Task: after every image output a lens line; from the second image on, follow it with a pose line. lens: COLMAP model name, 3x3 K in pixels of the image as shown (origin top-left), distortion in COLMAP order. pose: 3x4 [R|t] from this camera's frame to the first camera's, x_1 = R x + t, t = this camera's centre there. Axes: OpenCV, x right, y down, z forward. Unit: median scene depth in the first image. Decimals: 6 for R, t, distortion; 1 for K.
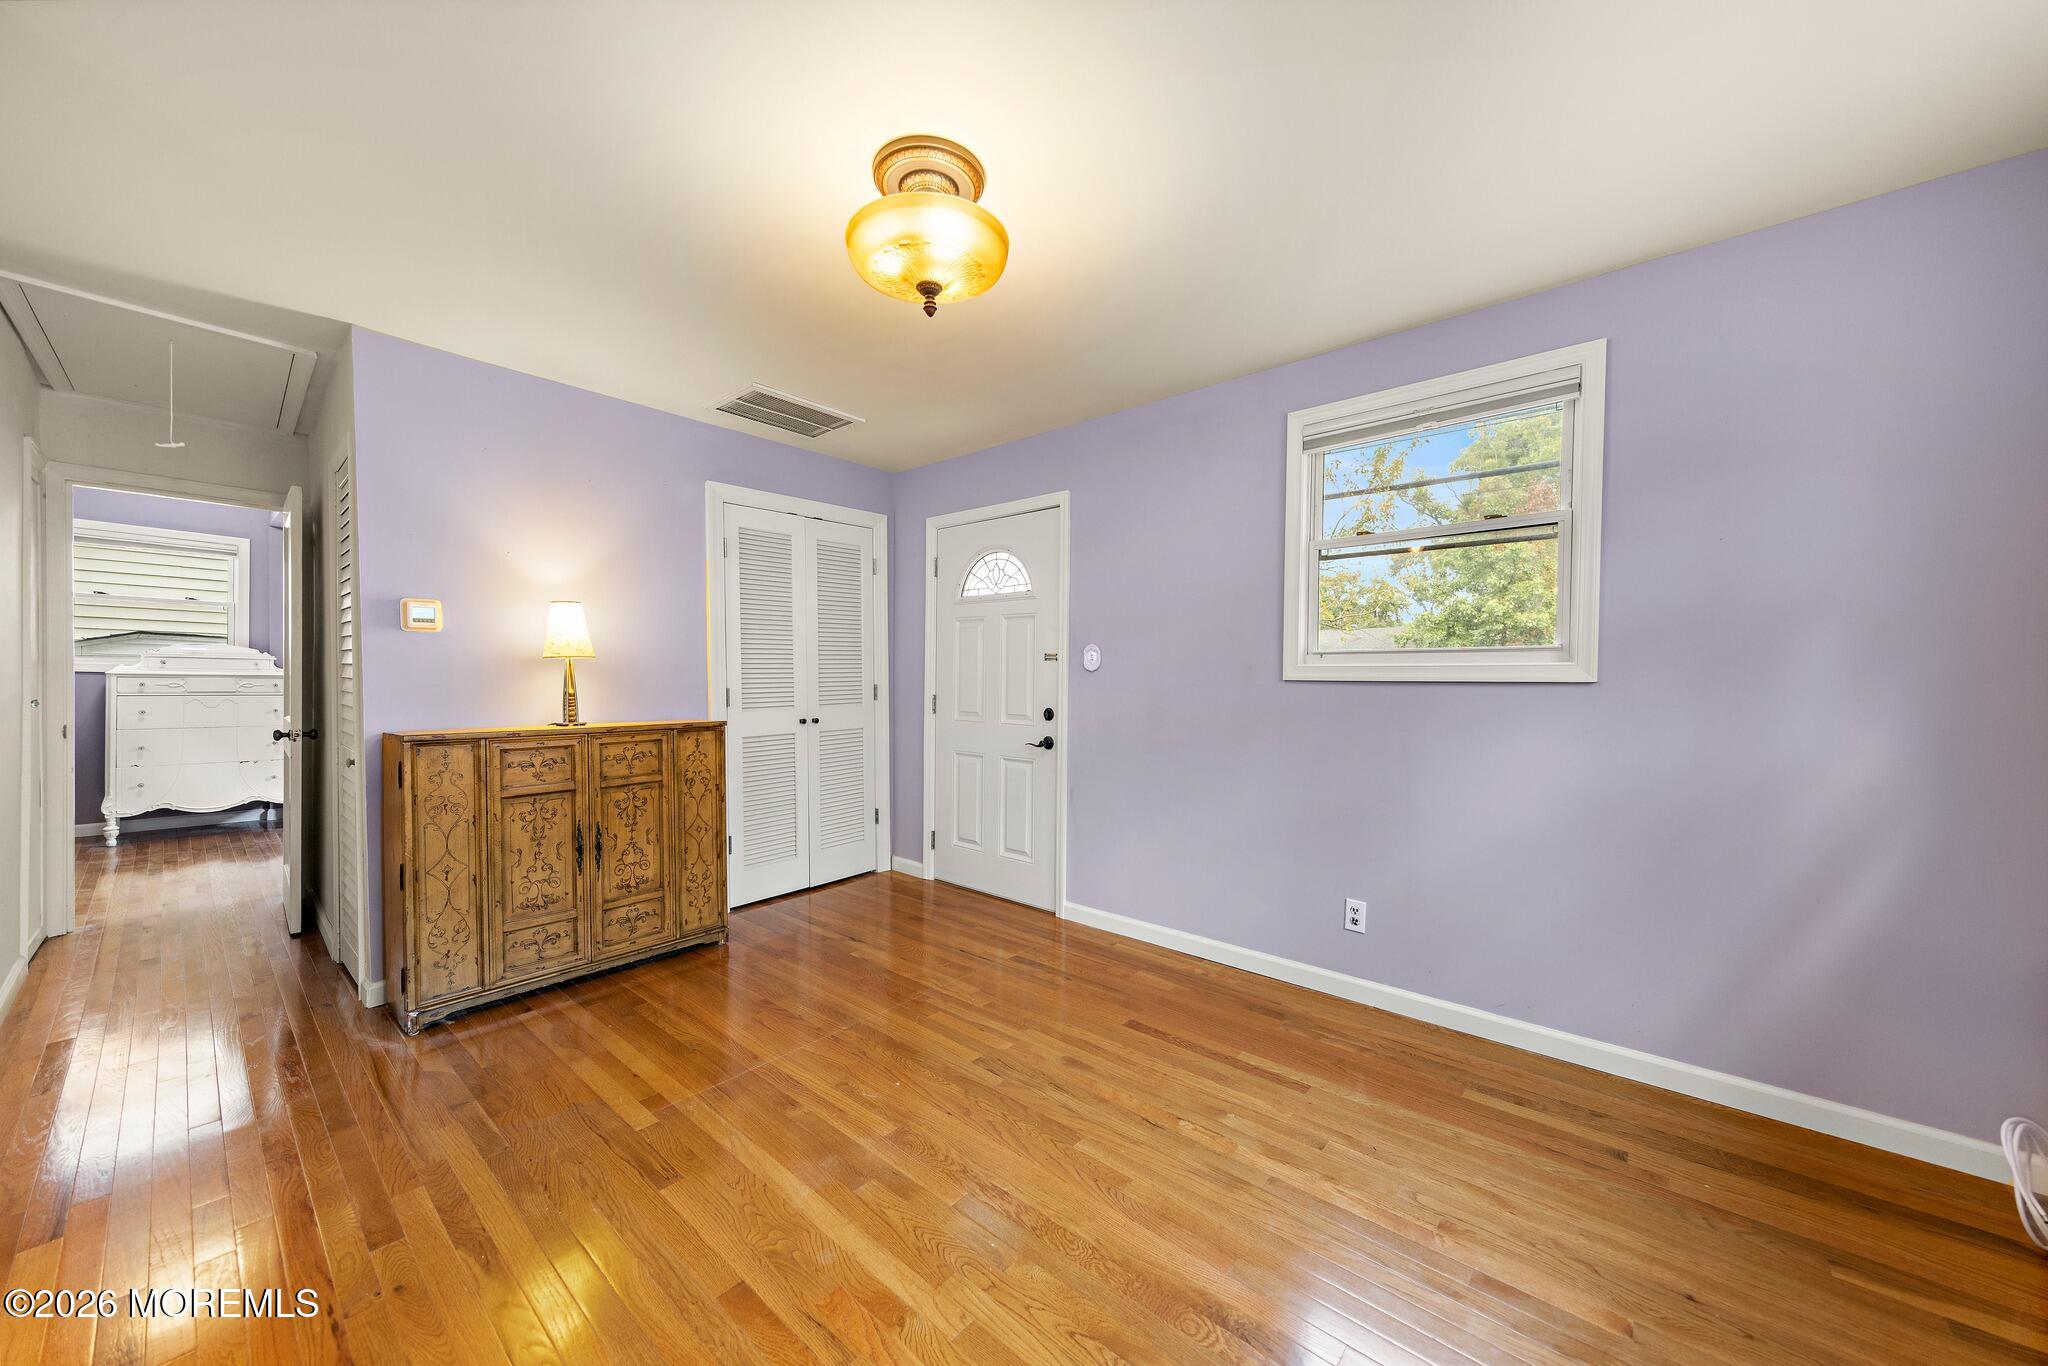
lens RADIAL K [[726.2, 0, 1037.2], [0, 726.2, 687.5], [0, 0, 1]] dist [0.005067, -0.000035]
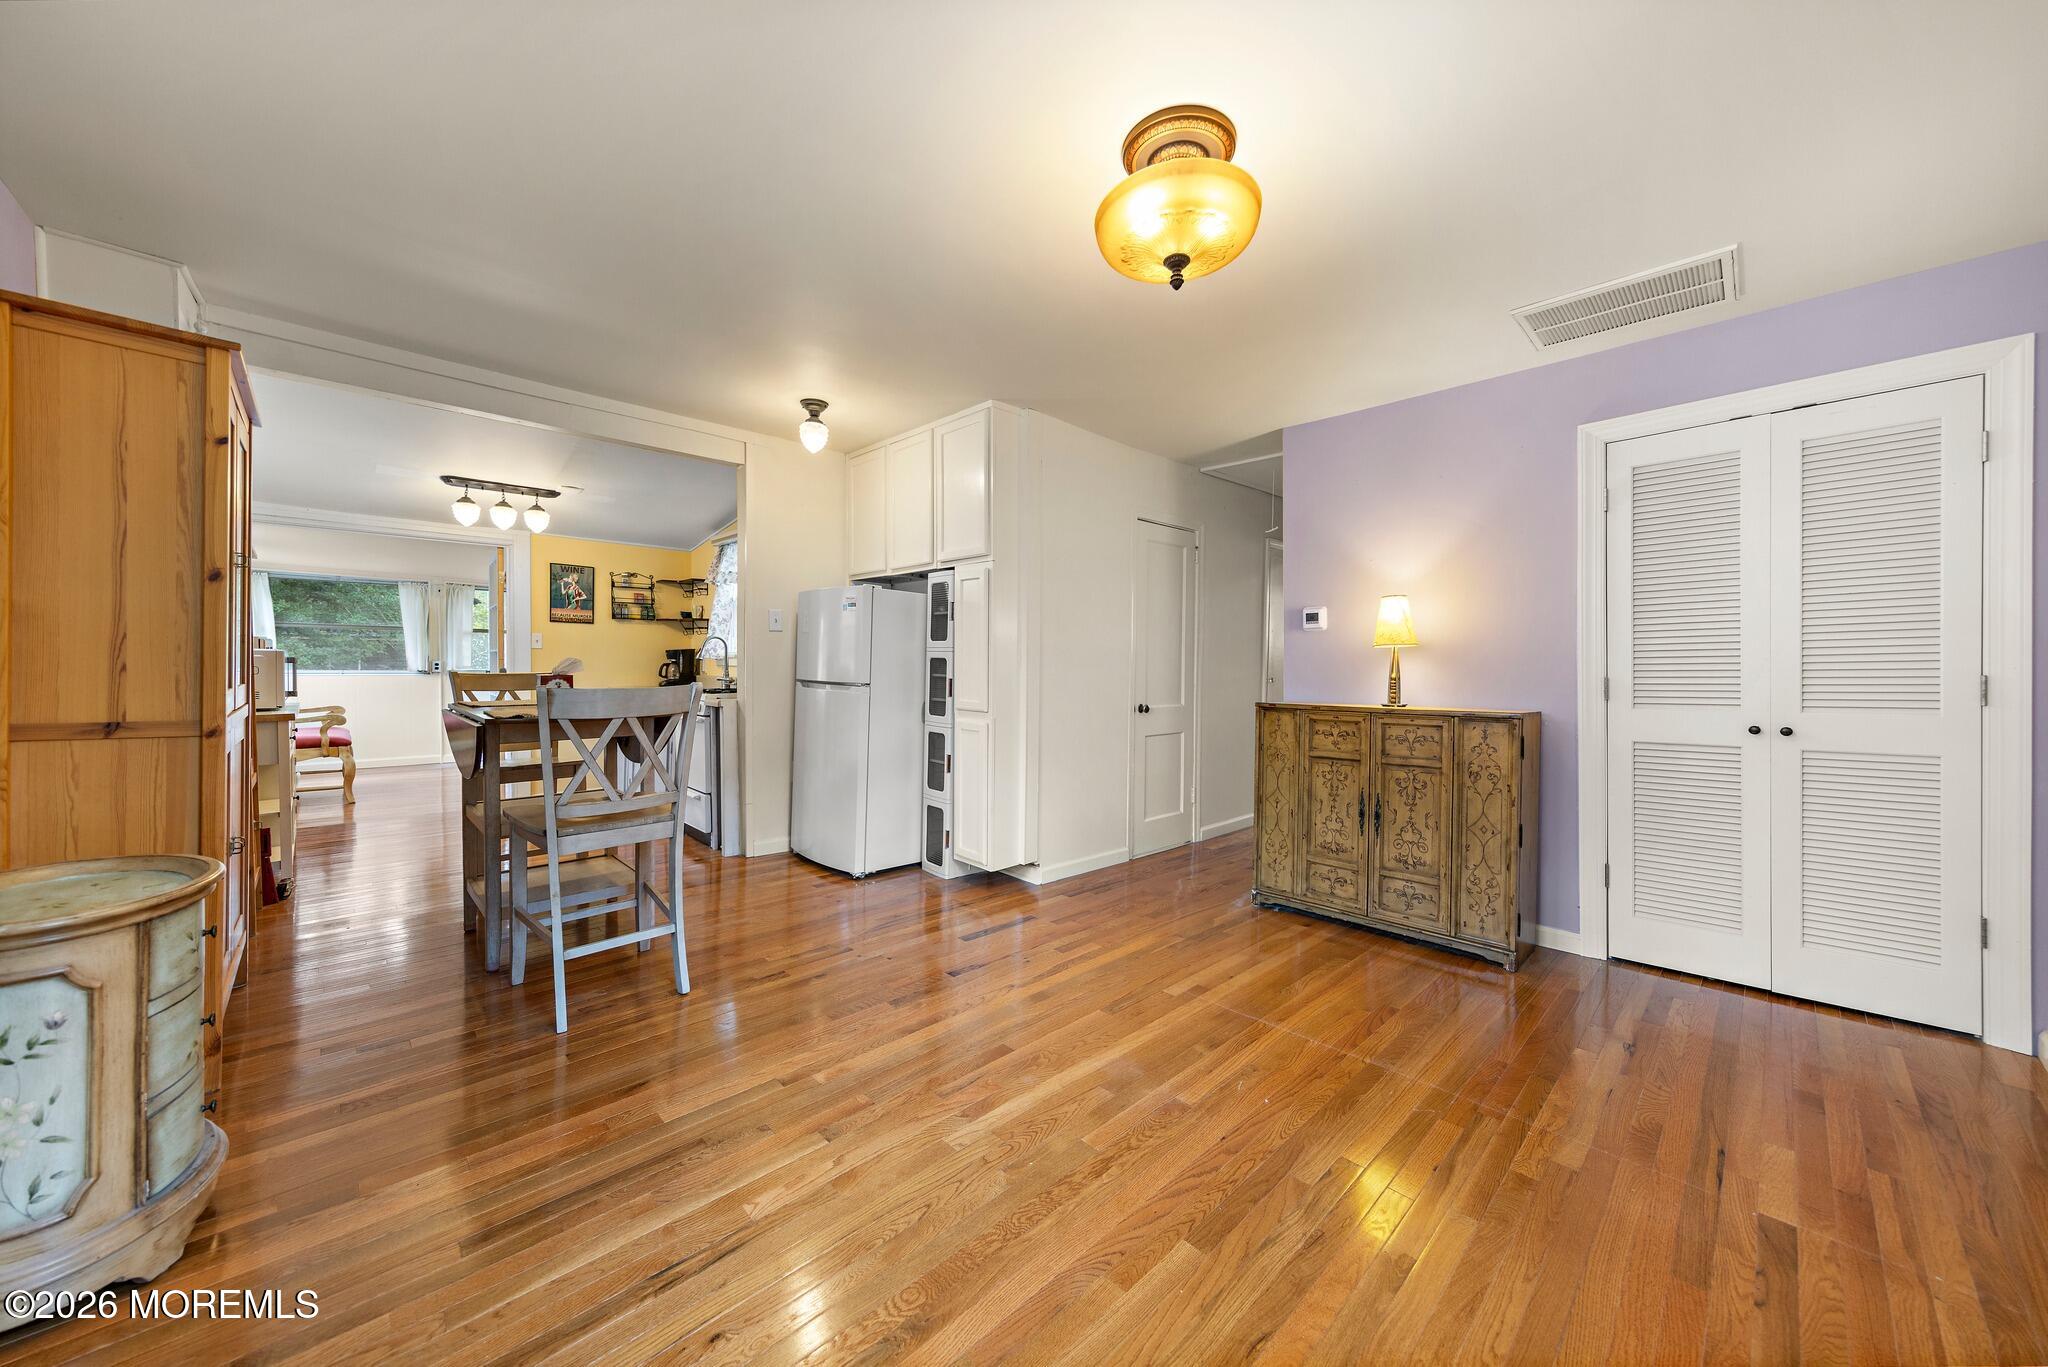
lens RADIAL K [[726.3, 0, 1027.8], [0, 726.3, 678.7], [0, 0, 1]] dist [0.000878, -0.000144]
pose [[-0.099217, 0.011969, -0.994994, 0.530021], [-0.018675, 0.999729, 0.013888, 0.004677], [0.994891, 0.019959, -0.098967, 0.558265]]
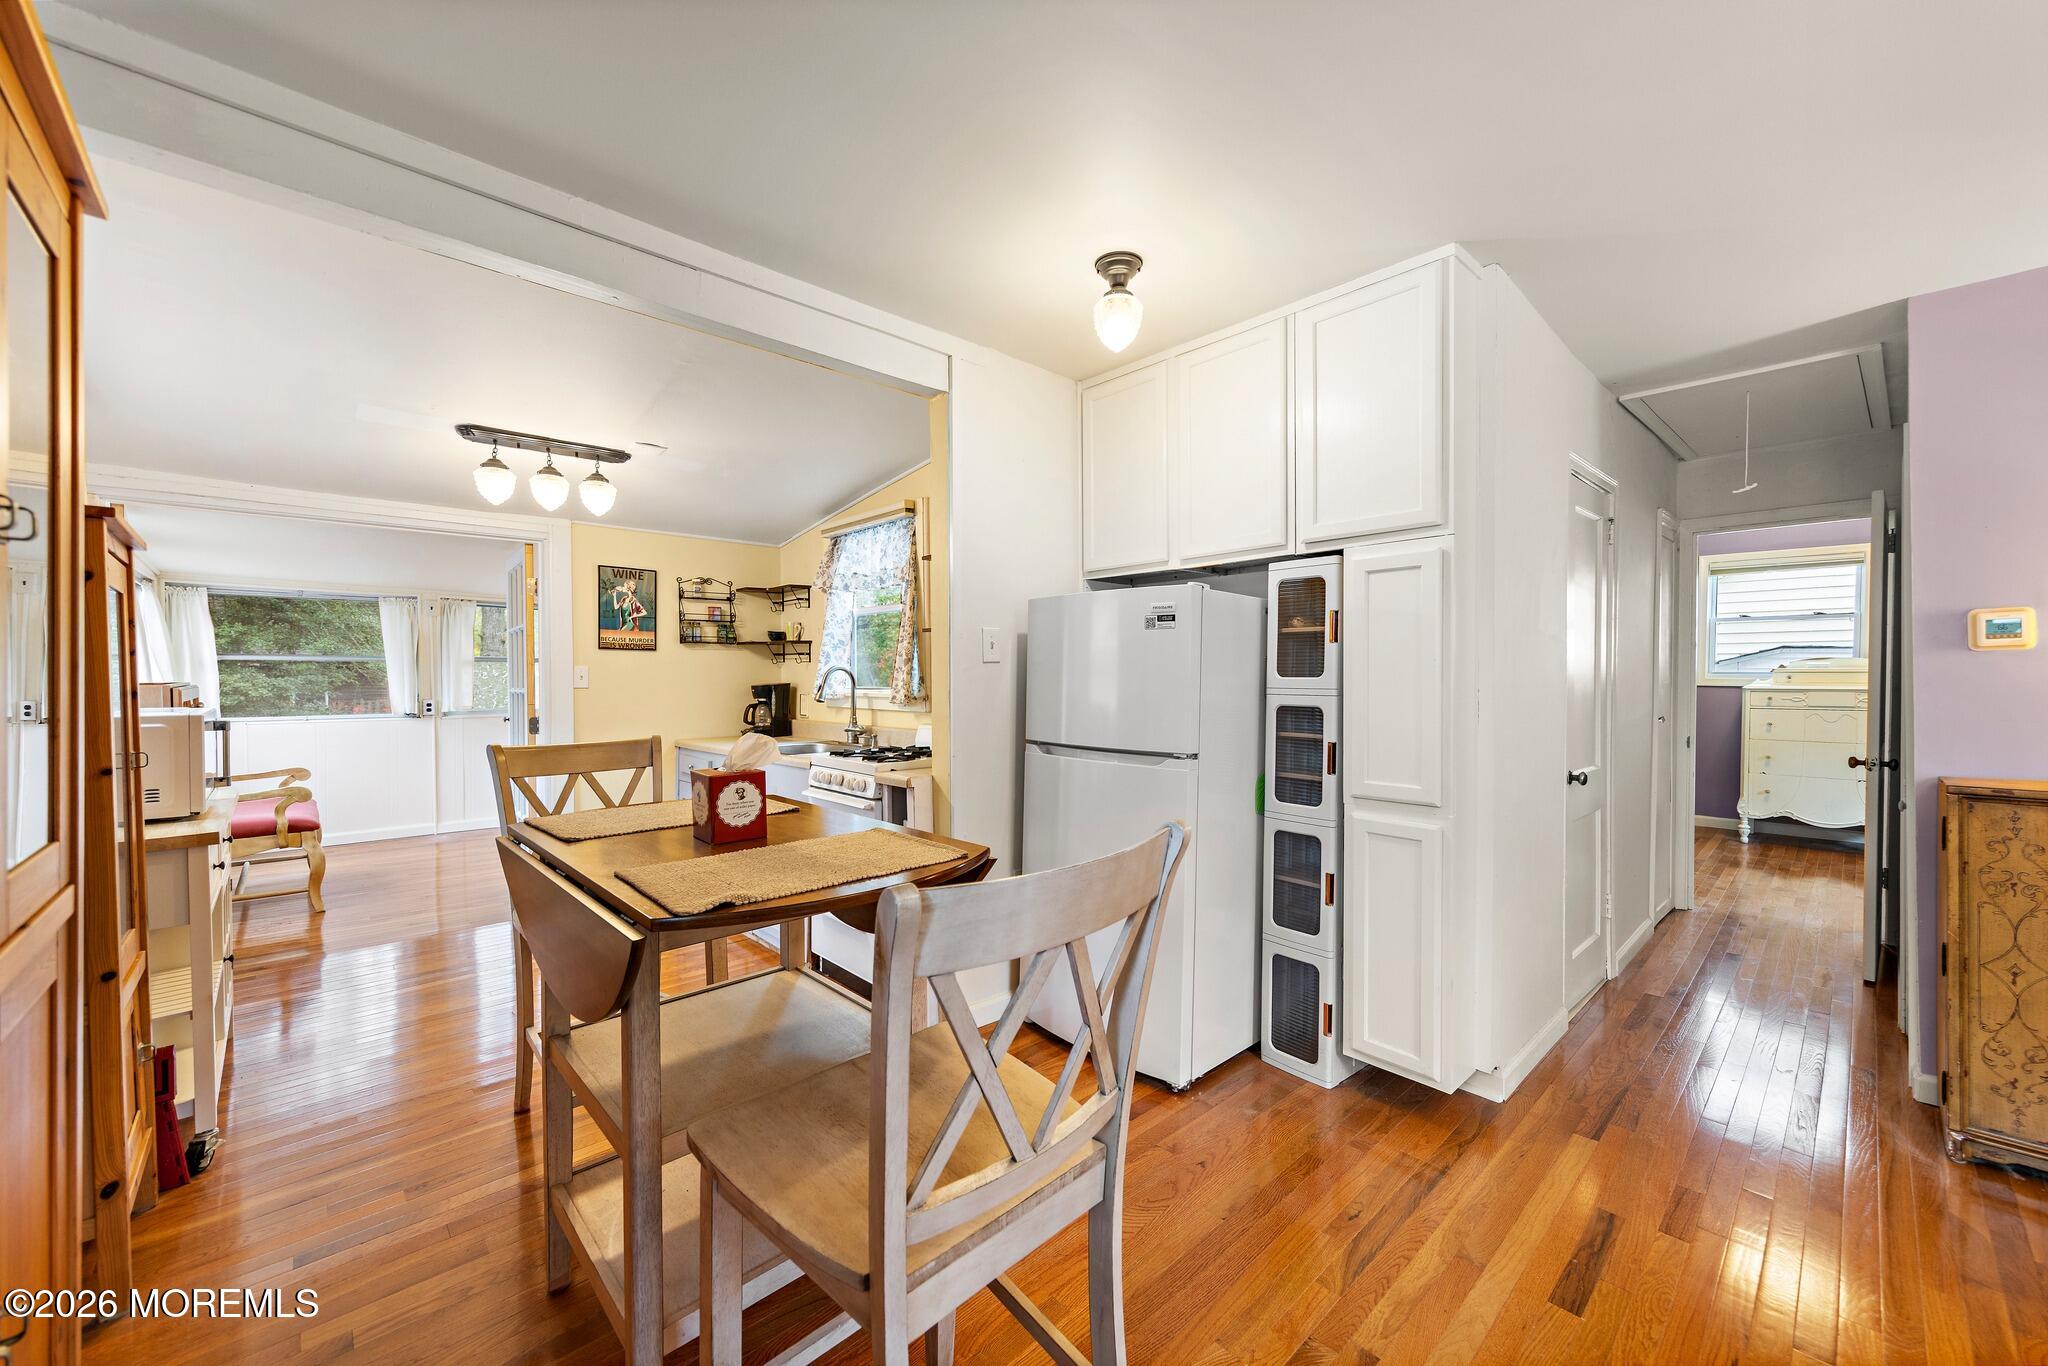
lens RADIAL K [[784.6, 0, 1021.2], [0, 784.6, 687.4], [0, 0, 1]] dist [0.003090, 0.000140]
pose [[-0.119115, 0.004418, -0.992871, 0.099249], [-0.004279, 0.999979, 0.004963, -0.034680], [0.992871, 0.004840, -0.119094, 0.067511]]
